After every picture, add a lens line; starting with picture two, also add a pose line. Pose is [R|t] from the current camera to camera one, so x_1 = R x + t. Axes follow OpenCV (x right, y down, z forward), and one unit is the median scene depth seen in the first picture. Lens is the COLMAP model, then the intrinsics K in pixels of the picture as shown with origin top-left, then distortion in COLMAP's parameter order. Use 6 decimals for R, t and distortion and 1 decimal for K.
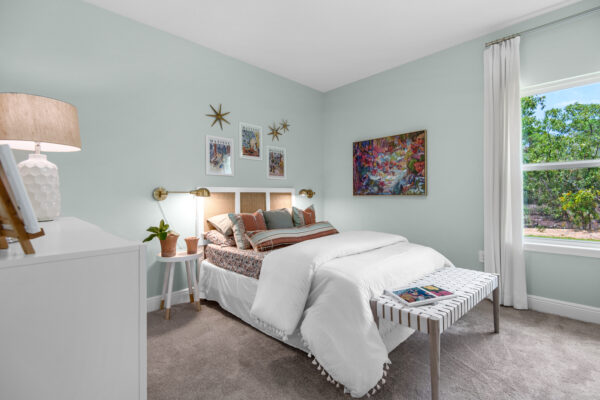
lens RADIAL K [[279.0, 0, 304.3], [0, 279.0, 196.1], [0, 0, 1]] dist [0.002908, -0.000283]
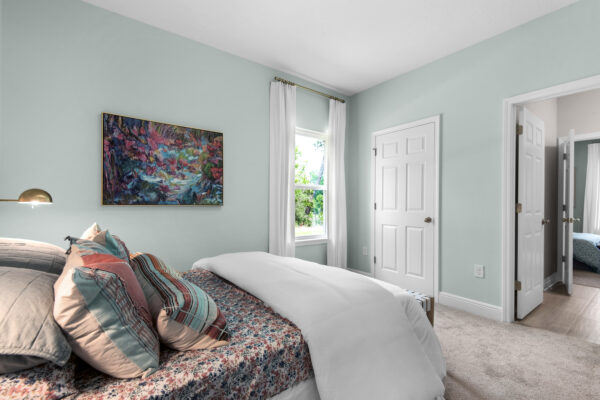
lens RADIAL K [[279.0, 0, 304.4], [0, 279.0, 206.6], [0, 0, 1]] dist [0.002908, -0.000283]
pose [[0.104986, -0.003569, 0.994467, -0.391968], [-0.011678, 0.999920, 0.004821, -0.006524], [-0.994405, -0.012120, 0.104936, 0.579234]]
